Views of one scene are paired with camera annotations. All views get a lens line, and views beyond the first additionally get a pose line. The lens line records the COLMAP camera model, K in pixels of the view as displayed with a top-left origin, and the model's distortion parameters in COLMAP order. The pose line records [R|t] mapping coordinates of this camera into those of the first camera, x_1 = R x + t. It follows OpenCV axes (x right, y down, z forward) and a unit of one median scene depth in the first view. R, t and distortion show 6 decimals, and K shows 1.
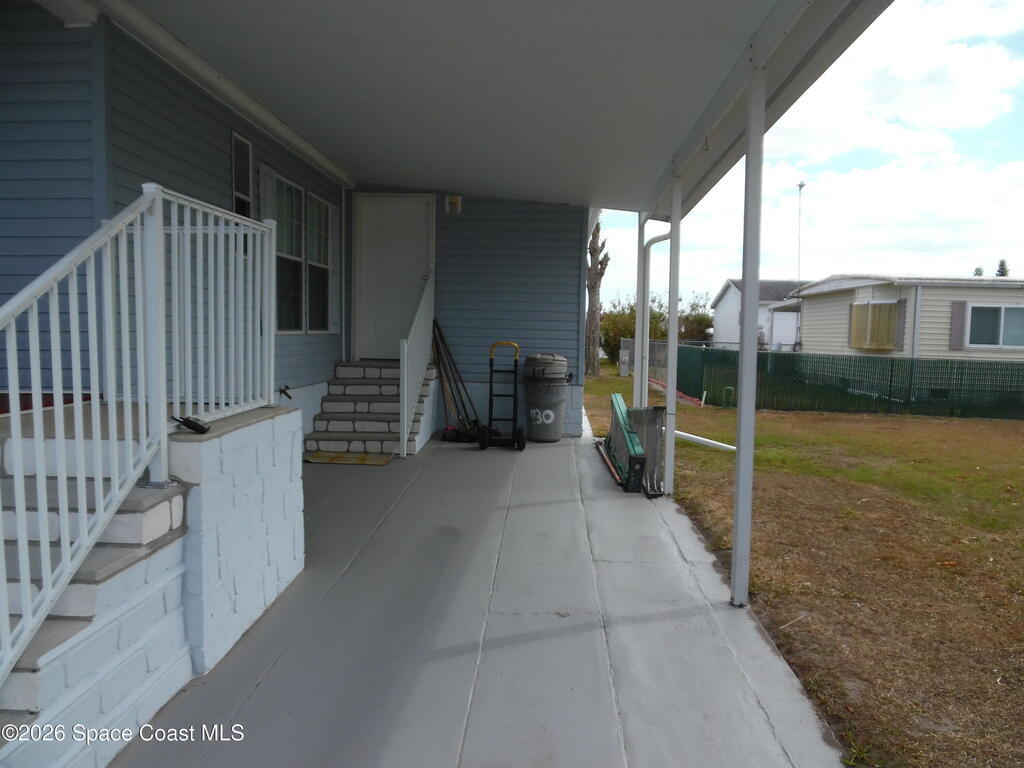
lens RADIAL K [[721.0, 0, 509.8], [0, 721.0, 379.6], [0, 0, 1]] dist [0.001563, -0.017202]
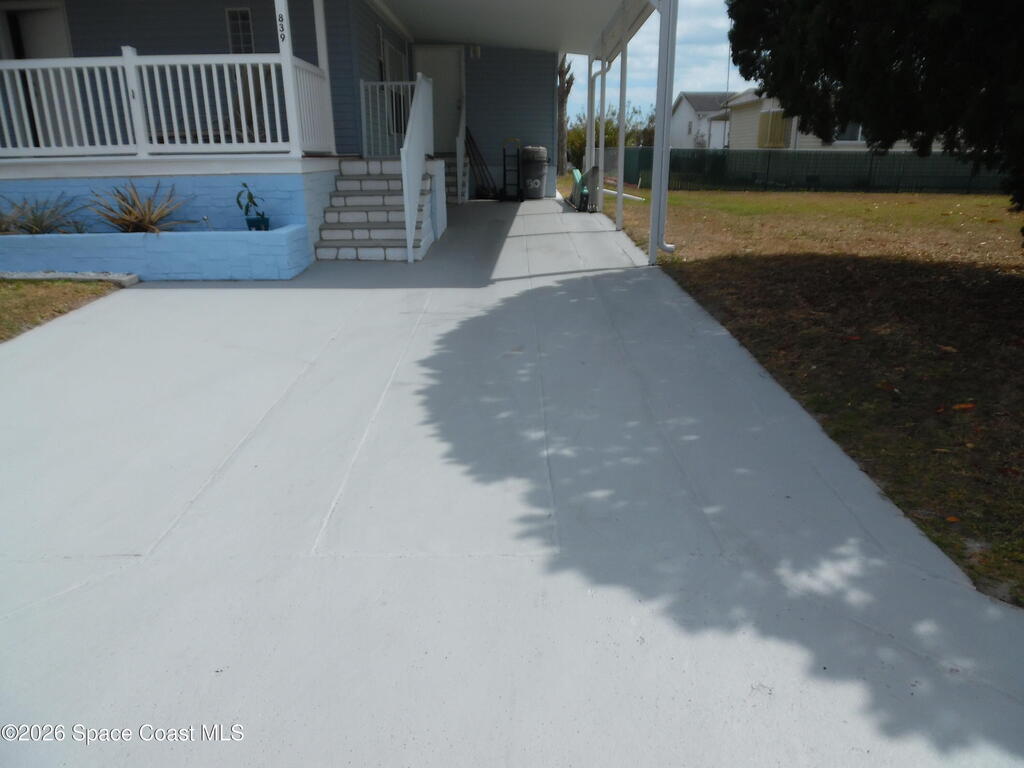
lens RADIAL K [[721.0, 0, 514.8], [0, 721.0, 368.3], [0, 0, 1]] dist [0.001563, -0.017202]
pose [[0.998345, -0.037351, 0.043731, -0.145519], [0.026660, 0.974325, 0.223563, 0.151747], [-0.050959, -0.222027, 0.973708, -1.241662]]
